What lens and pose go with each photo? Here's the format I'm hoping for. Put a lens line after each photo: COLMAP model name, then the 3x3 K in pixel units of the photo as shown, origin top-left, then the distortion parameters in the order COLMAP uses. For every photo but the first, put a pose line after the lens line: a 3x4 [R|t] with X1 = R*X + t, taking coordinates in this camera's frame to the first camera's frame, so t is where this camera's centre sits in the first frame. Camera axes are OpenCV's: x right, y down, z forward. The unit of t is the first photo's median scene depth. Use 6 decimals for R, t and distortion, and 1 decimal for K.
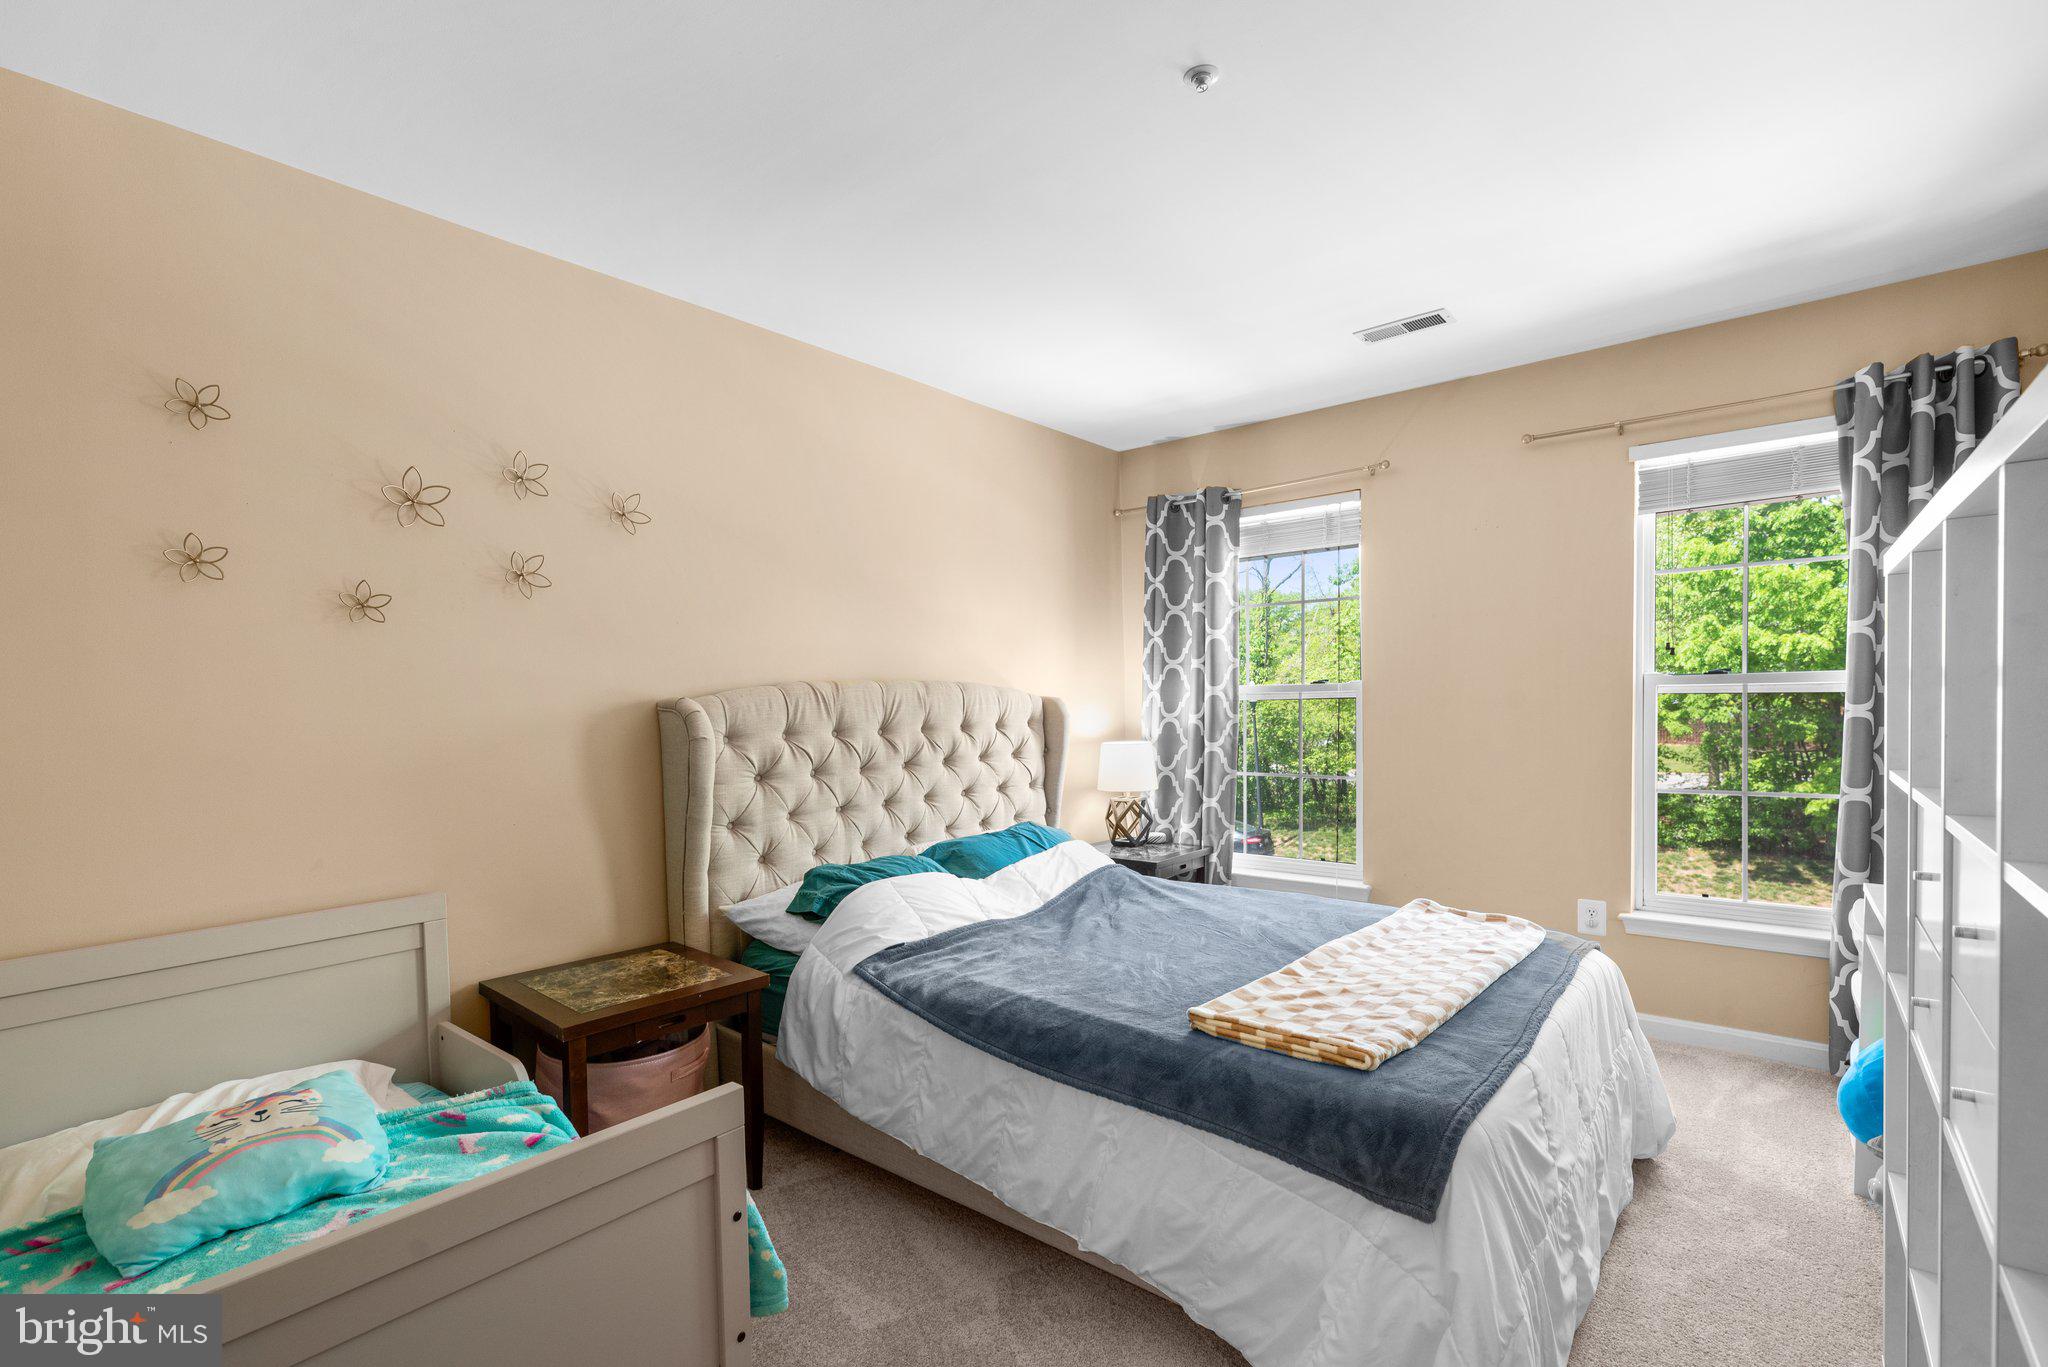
lens RADIAL K [[921.9, 0, 1020.6], [0, 921.9, 693.3], [0, 0, 1]] dist [0.002828, -0.000439]
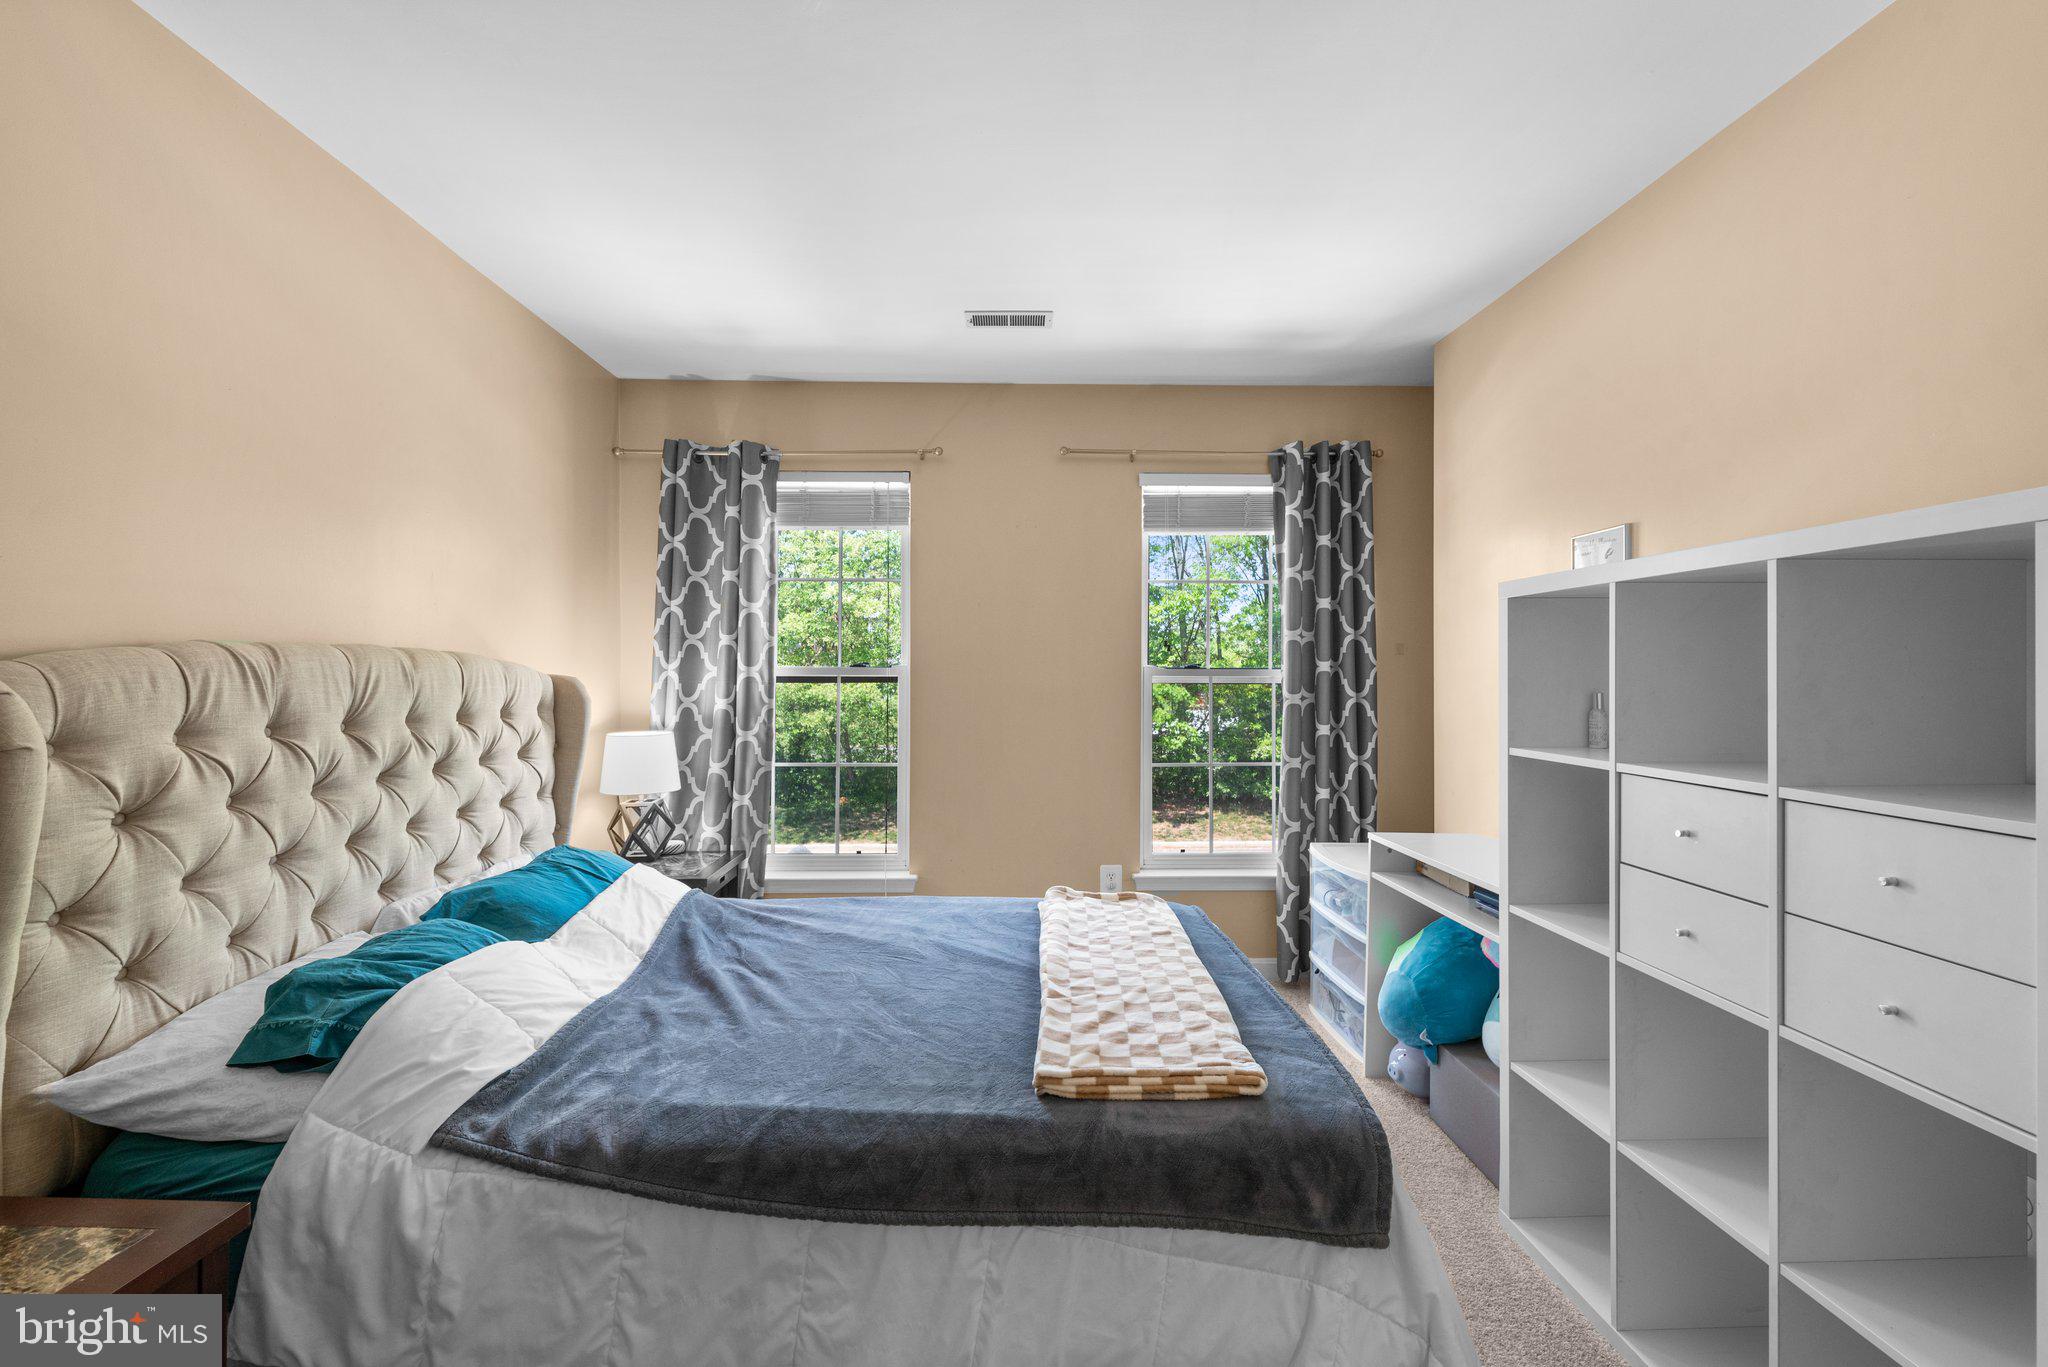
lens RADIAL K [[907.1, 0, 1018.5], [0, 907.1, 648.4], [0, 0, 1]] dist [0.001953, -0.000092]
pose [[0.760896, 0.039344, 0.647680, -0.227307], [-0.020379, 0.999117, -0.036750, 0.001988], [-0.648553, 0.014764, 0.761026, 0.257053]]
